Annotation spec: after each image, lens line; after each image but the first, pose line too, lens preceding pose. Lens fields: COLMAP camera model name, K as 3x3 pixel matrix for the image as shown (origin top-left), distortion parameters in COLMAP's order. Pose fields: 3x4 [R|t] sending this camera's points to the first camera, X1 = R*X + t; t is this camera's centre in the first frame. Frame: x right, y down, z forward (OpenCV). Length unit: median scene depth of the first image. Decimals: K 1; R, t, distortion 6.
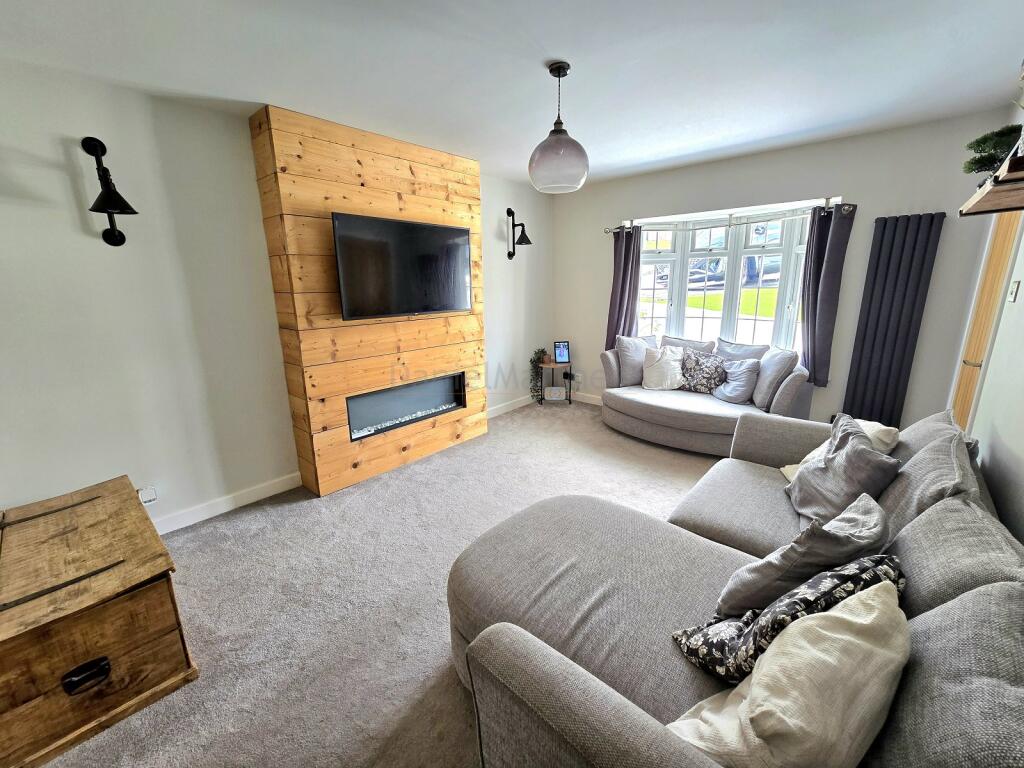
lens RADIAL K [[420.8, 0, 513.0], [0, 420.8, 384.6], [0, 0, 1]] dist [-0.000178, 0.000338]
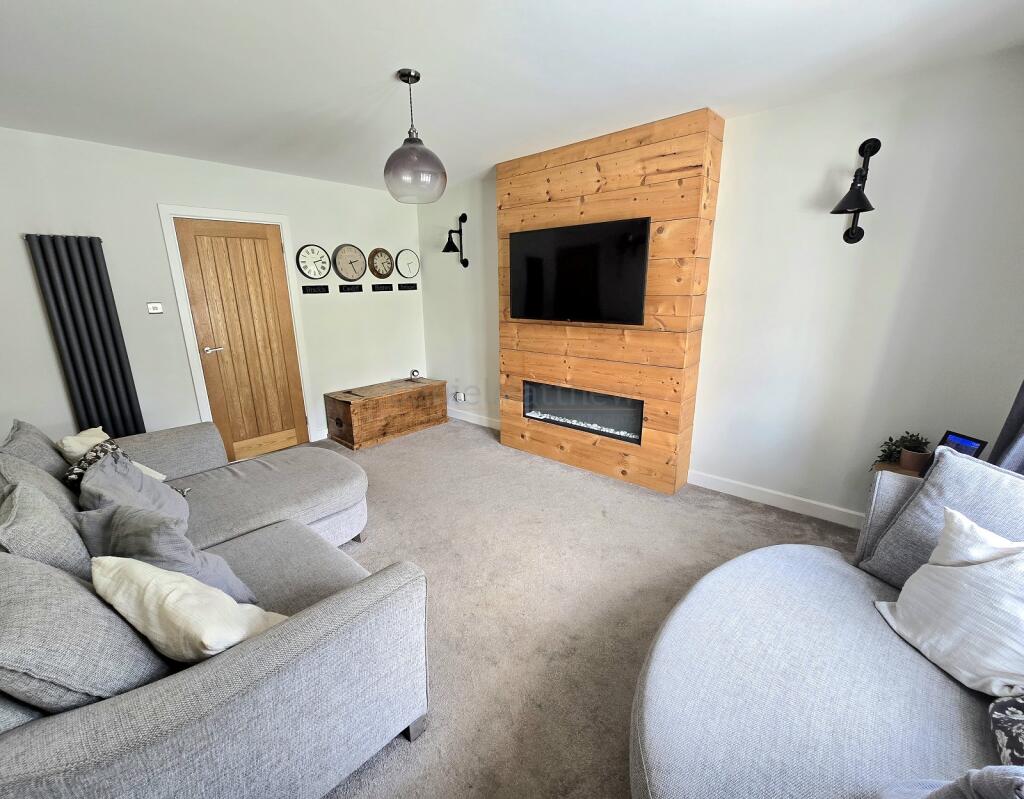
lens RADIAL K [[431.6, 0, 510.3], [0, 431.6, 395.0], [0, 0, 1]] dist [-0.003090, -0.000262]
pose [[-0.009207, 0.258921, -0.965855, 0.758061], [-0.229028, 0.939674, 0.254086, -0.217309], [0.973376, 0.223547, 0.050649, 0.817213]]
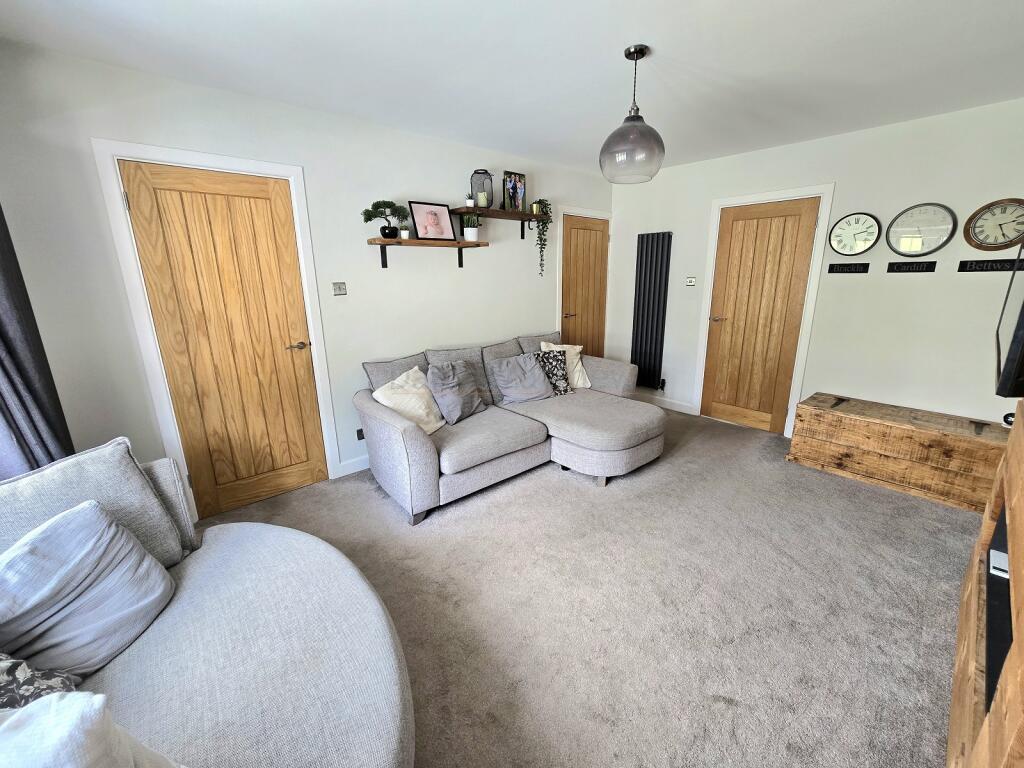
lens RADIAL K [[420.8, 0, 510.6], [0, 420.8, 383.6], [0, 0, 1]] dist [-0.000178, 0.000338]
pose [[-0.993999, -0.003473, 0.109338, 0.172132], [0.050335, 0.872886, 0.485320, -0.343723], [-0.097125, 0.487911, -0.867473, 1.338479]]
